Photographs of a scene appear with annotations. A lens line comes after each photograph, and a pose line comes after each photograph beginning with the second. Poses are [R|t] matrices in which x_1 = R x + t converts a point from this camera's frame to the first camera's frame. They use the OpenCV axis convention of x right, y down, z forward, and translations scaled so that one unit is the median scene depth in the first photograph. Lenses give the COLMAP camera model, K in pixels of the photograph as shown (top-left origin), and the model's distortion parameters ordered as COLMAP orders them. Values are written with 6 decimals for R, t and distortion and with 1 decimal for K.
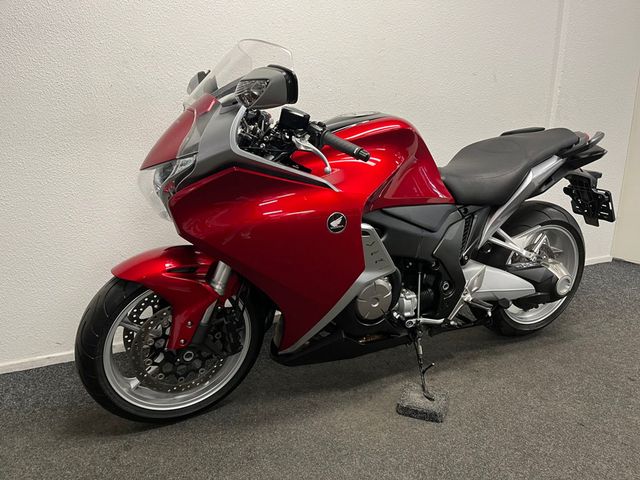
lens RADIAL K [[487.4, 0, 320.6], [0, 487.4, 228.5], [0, 0, 1]] dist [0.064682, -0.105829]
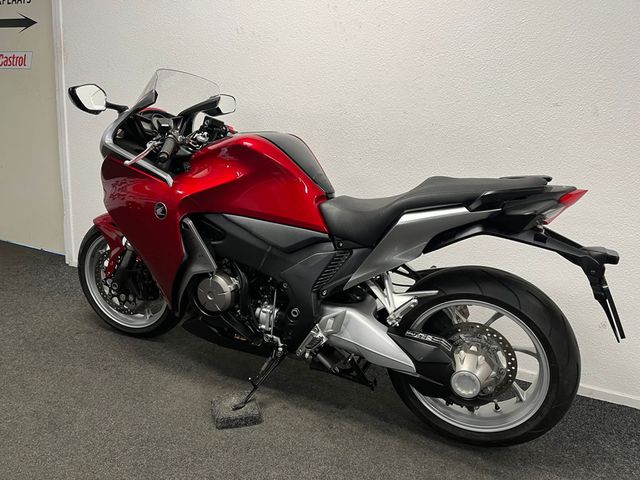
lens RADIAL K [[487.4, 0, 320.6], [0, 487.4, 228.5], [0, 0, 1]] dist [0.064682, -0.105829]
pose [[0.635618, 0.200957, -0.745389, 0.956088], [-0.251613, 0.966731, 0.046072, -0.100123], [0.729849, 0.158265, 0.665035, 0.356915]]
